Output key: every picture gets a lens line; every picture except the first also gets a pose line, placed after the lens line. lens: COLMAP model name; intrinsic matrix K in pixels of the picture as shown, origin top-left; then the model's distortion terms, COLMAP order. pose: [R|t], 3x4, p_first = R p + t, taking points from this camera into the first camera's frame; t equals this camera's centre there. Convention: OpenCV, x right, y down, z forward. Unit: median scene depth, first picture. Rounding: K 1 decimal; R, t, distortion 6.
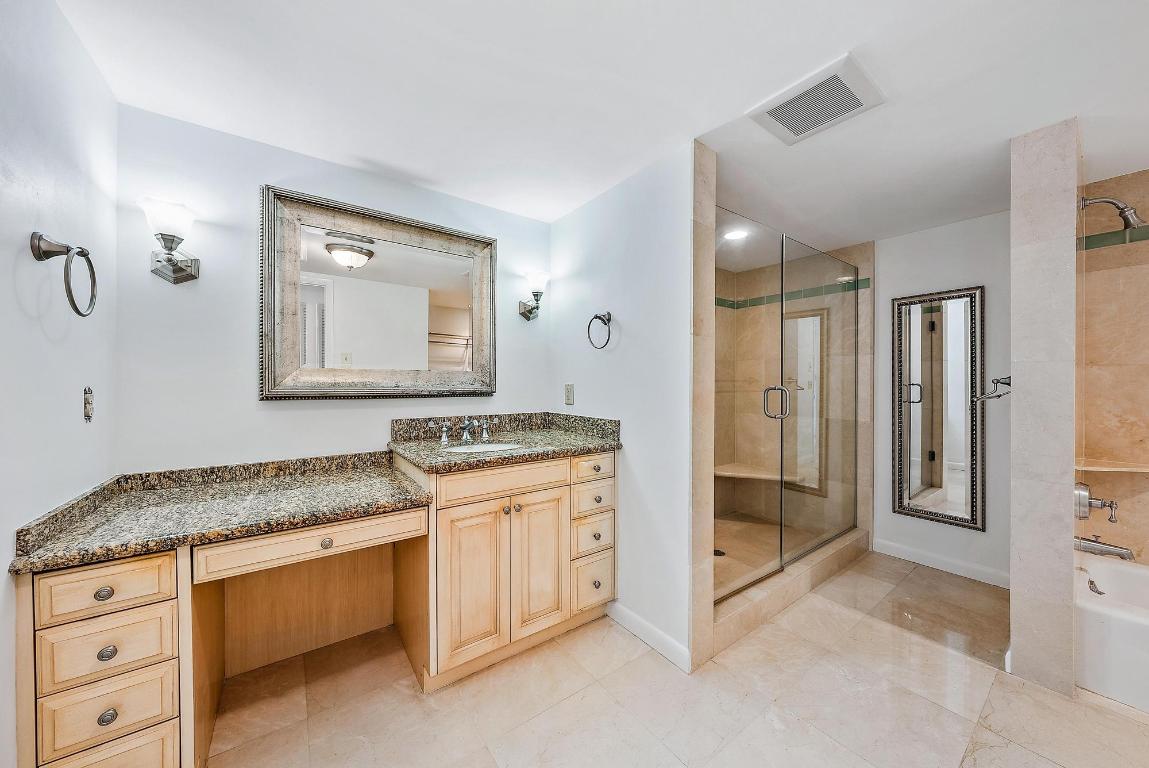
lens RADIAL K [[398.5, 0, 574.8], [0, 398.5, 387.0], [0, 0, 1]] dist [0.001883, 0.000257]
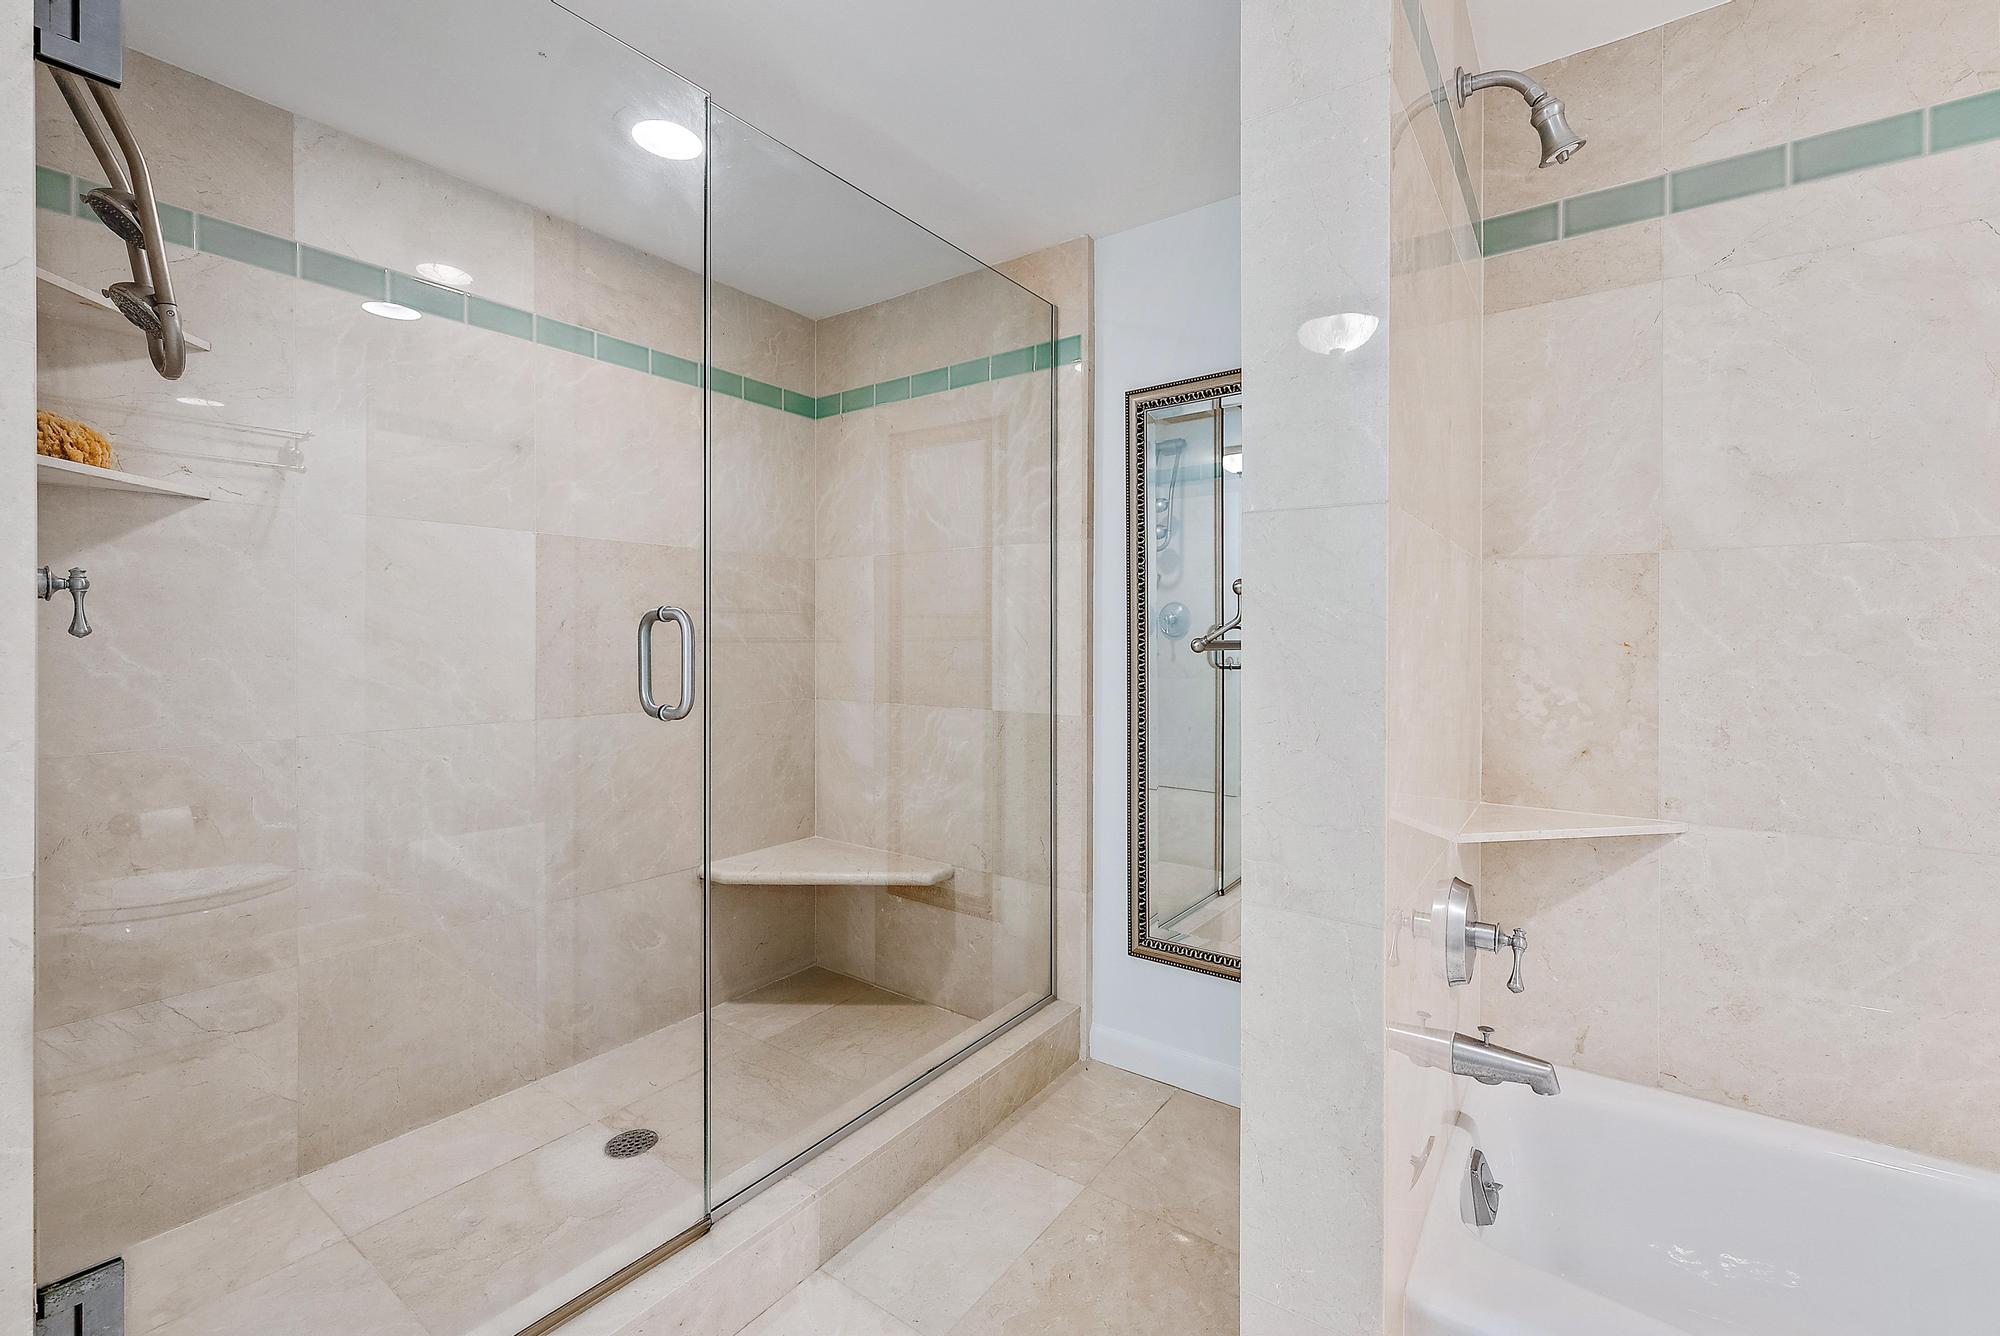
lens RADIAL K [[846.7, 0, 997.6], [0, 846.7, 655.0], [0, 0, 1]] dist [0.012875, -0.001158]
pose [[0.953421, -0.004493, 0.301608, 0.427513], [0.002976, 0.999980, 0.005490, 0.023511], [-0.301627, -0.004337, 0.953416, 0.264252]]
